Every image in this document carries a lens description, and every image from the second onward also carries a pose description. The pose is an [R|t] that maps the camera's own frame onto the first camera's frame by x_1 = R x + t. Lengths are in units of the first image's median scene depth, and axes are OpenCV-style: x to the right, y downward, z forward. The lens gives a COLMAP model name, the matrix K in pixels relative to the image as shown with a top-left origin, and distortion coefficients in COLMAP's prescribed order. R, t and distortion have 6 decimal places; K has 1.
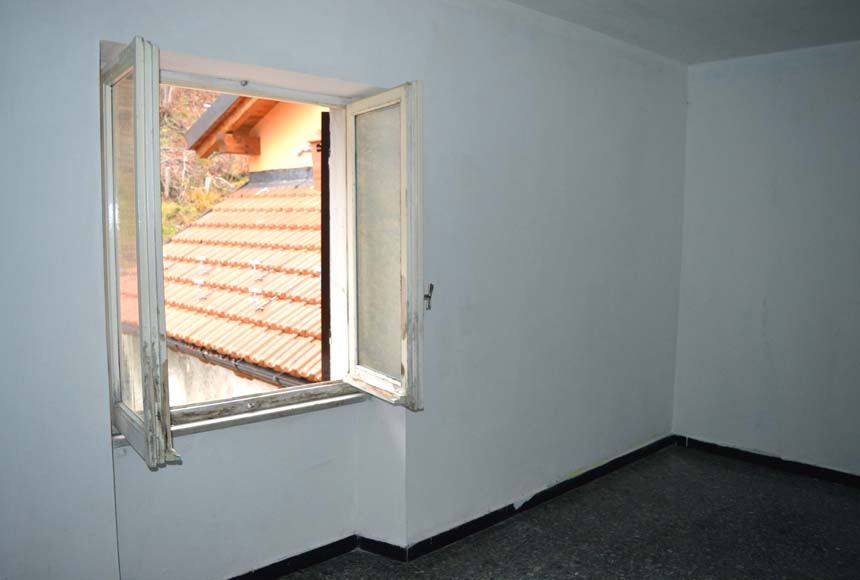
lens RADIAL K [[677.2, 0, 428.9], [0, 677.2, 282.9], [0, 0, 1]] dist [-0.080371, 0.008134]
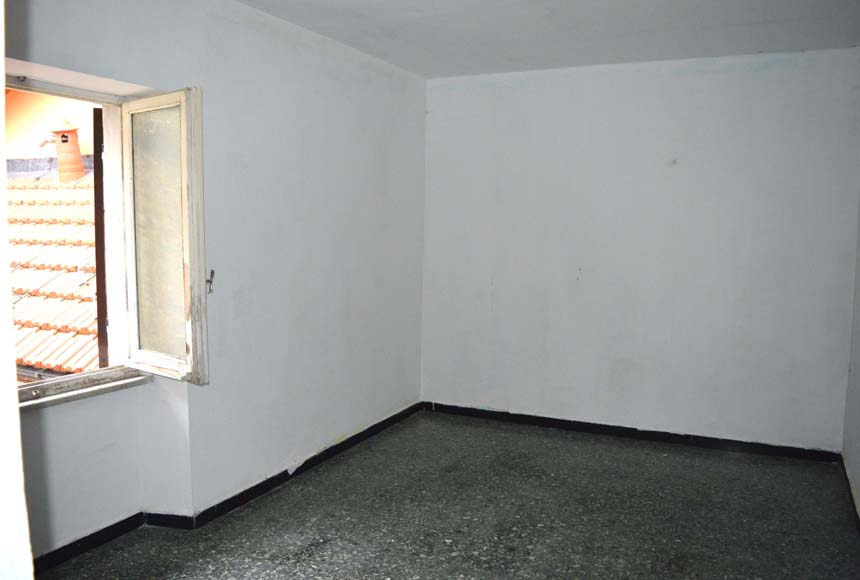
lens RADIAL K [[677.2, 0, 428.9], [0, 677.2, 282.9], [0, 0, 1]] dist [-0.080371, 0.008134]
pose [[0.932340, -0.030494, 0.360294, -0.051808], [0.027751, 0.999533, 0.012785, 0.015452], [-0.360516, -0.001922, 0.932751, -0.131054]]
